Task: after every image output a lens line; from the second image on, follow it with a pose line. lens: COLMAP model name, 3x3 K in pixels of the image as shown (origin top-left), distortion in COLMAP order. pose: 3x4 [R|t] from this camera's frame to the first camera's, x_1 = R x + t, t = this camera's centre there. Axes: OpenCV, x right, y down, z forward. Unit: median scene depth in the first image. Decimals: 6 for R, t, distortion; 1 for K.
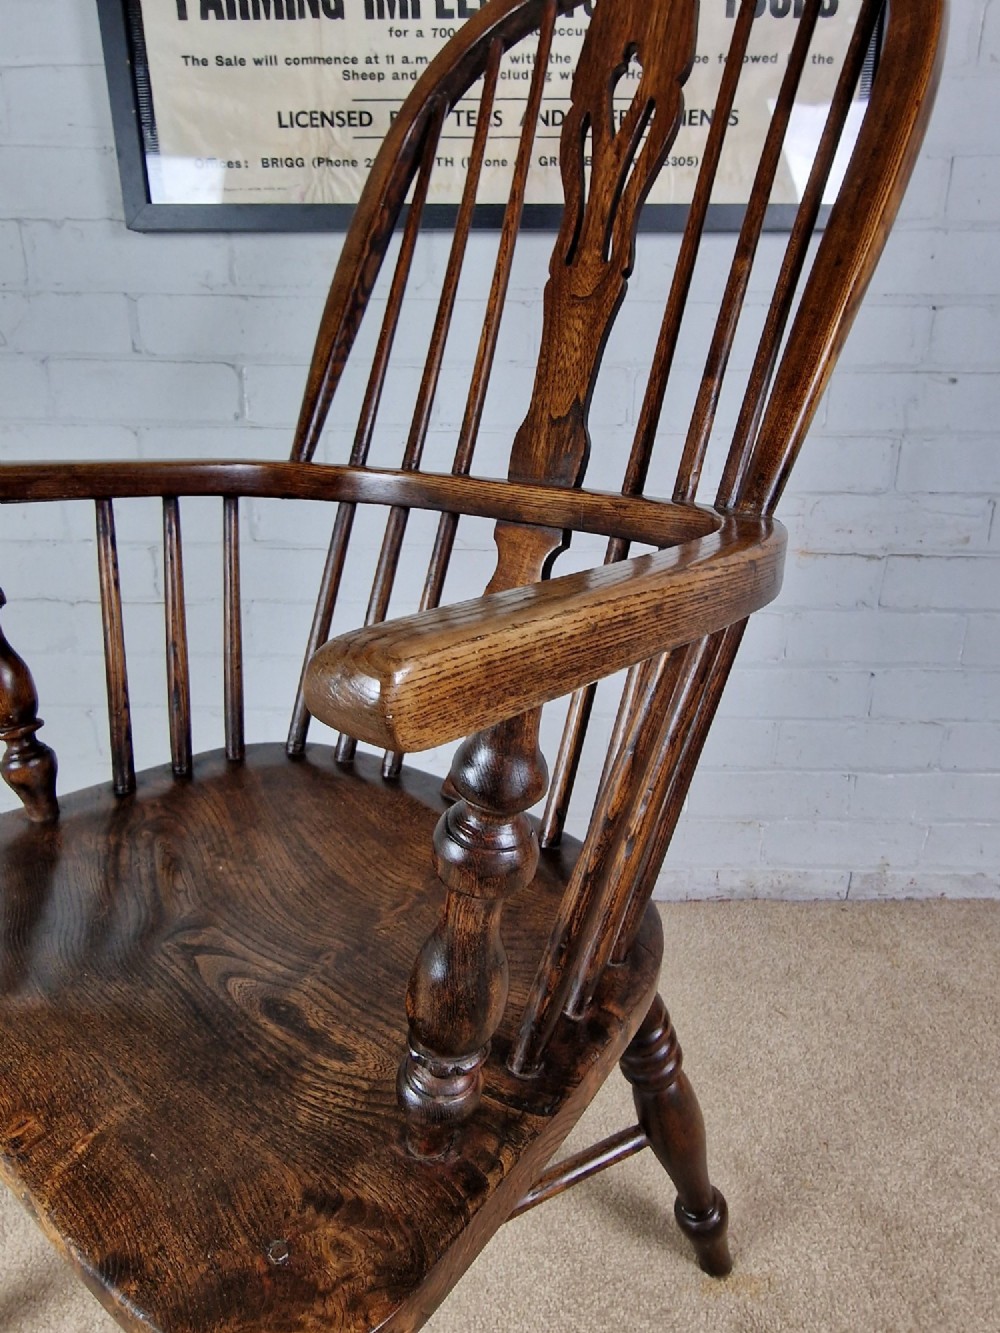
lens RADIAL K [[788.9, 0, 508.1], [0, 788.9, 625.4], [0, 0, 1]] dist [-0.002803, -0.002603]
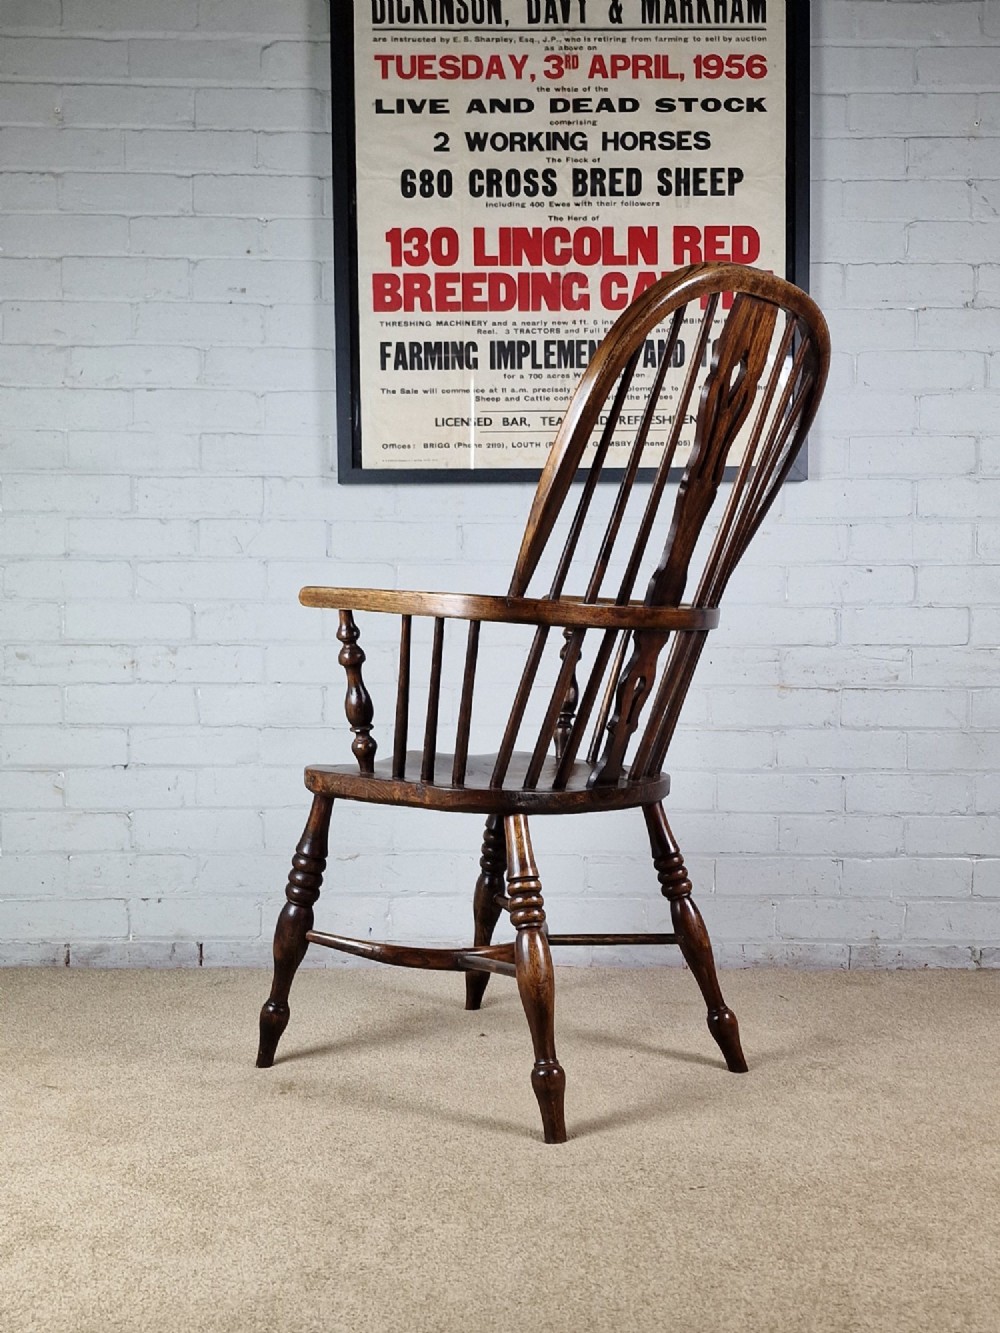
lens RADIAL K [[1364.4, 0, 486.8], [0, 1364.4, 682.9], [0, 0, 1]] dist [0.113542, -0.168443]
pose [[0.999751, -0.007875, 0.020882, -0.229083], [0.013113, 0.964411, -0.264084, 0.597231], [-0.018059, 0.264292, 0.964274, -1.506580]]
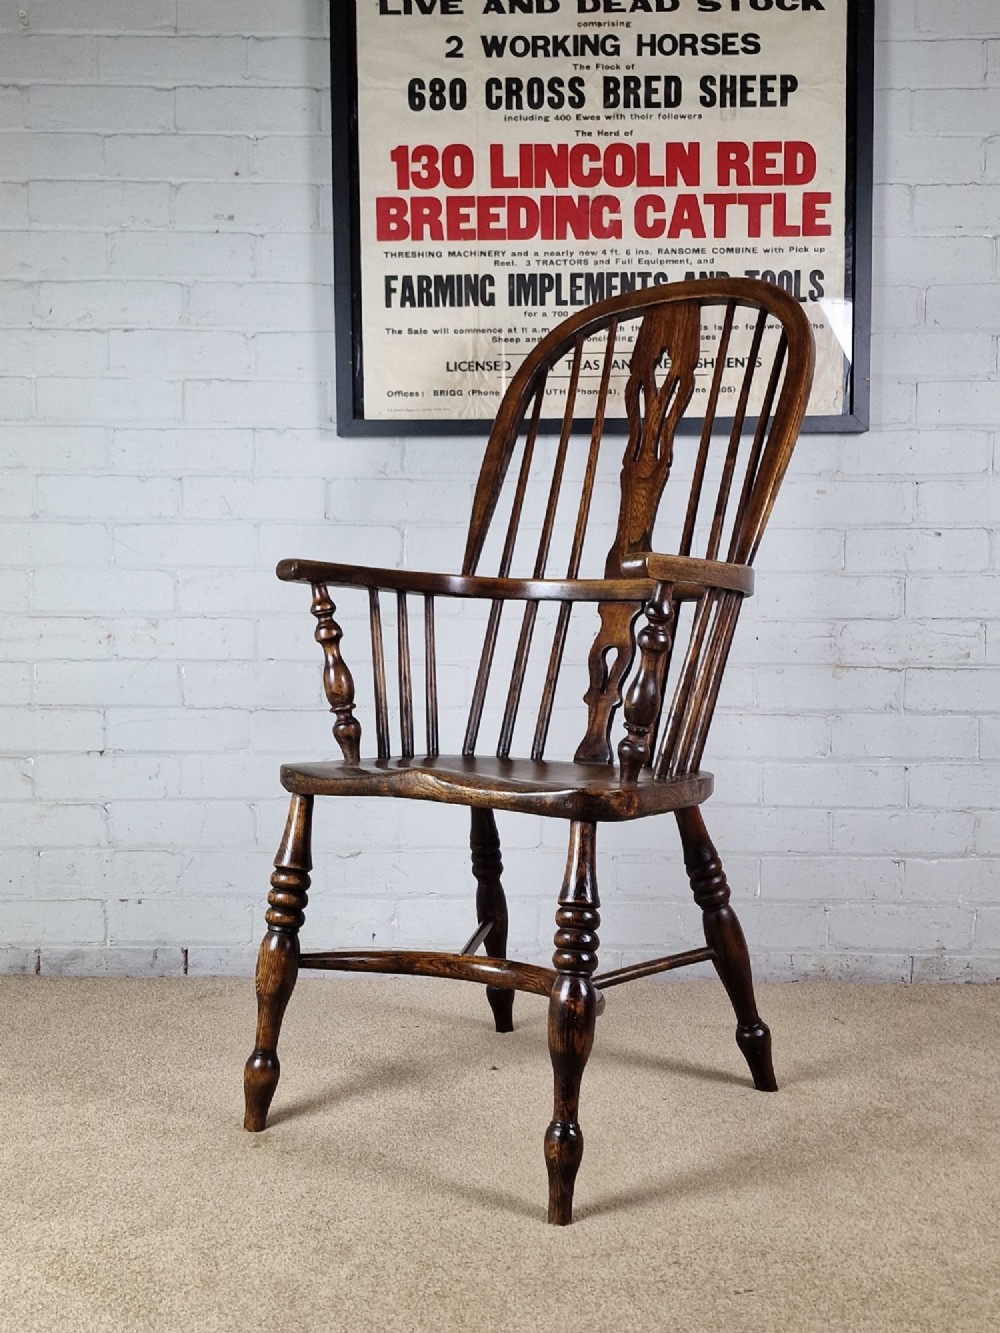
lens RADIAL K [[1356.9, 0, 496.3], [0, 1356.9, 669.6], [0, 0, 1]] dist [0.094389, -0.120445]
pose [[0.999984, -0.005677, 0.000090, -0.187538], [0.005524, 0.969172, -0.246321, 0.489416], [0.001311, 0.246318, 0.969188, -1.218422]]
